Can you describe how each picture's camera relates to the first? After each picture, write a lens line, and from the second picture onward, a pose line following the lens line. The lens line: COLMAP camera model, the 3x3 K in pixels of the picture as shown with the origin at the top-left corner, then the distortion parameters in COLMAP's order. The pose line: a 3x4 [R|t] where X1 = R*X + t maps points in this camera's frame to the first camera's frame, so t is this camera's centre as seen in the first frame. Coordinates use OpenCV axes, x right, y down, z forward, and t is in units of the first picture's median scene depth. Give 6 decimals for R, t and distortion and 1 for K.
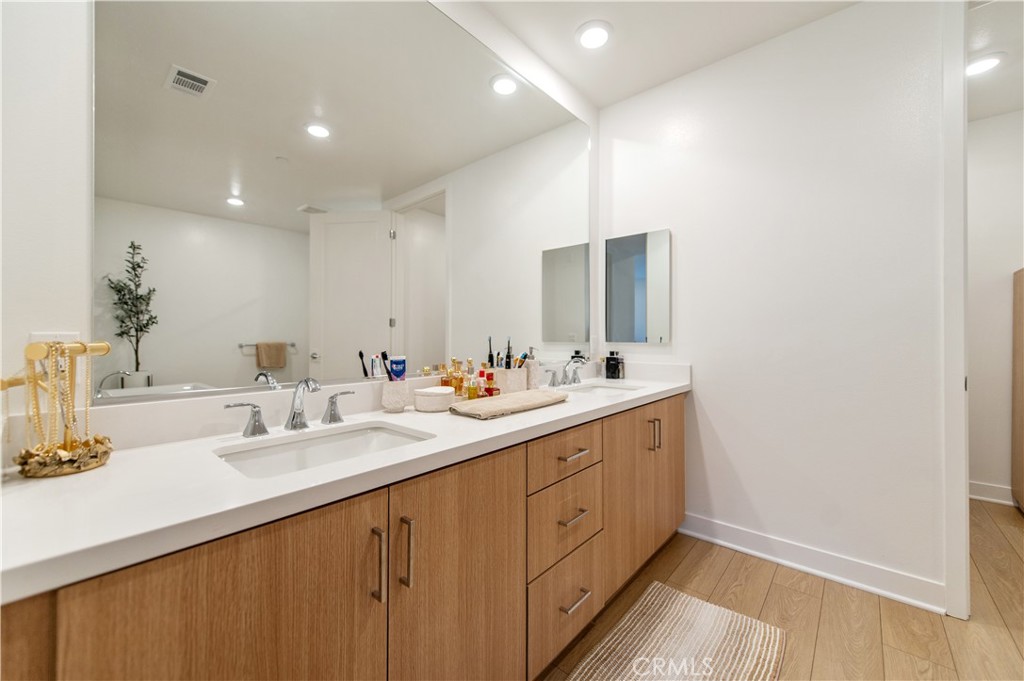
lens RADIAL K [[400.1, 0, 511.8], [0, 400.1, 336.1], [0, 0, 1]] dist [0.018854, 0.000011]
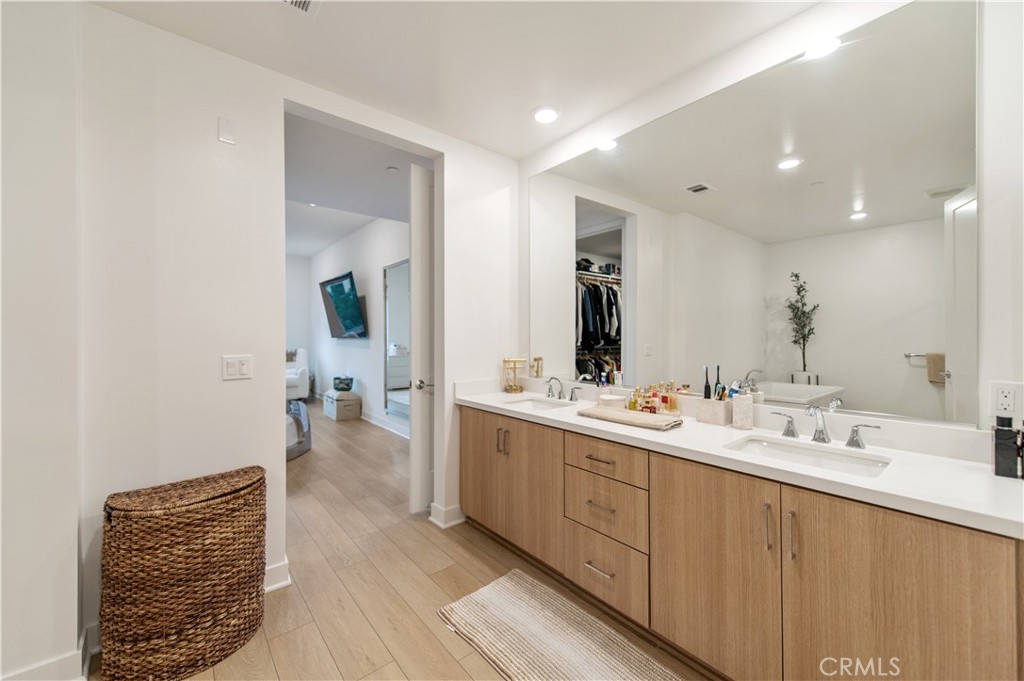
lens RADIAL K [[400.1, 0, 511.8], [0, 400.1, 336.1], [0, 0, 1]] dist [0.018854, 0.000011]
pose [[-0.153810, 0.010372, -0.988046, 0.635787], [0.002345, 0.999946, 0.010132, -0.052775], [0.988098, -0.000759, -0.153826, 0.389713]]
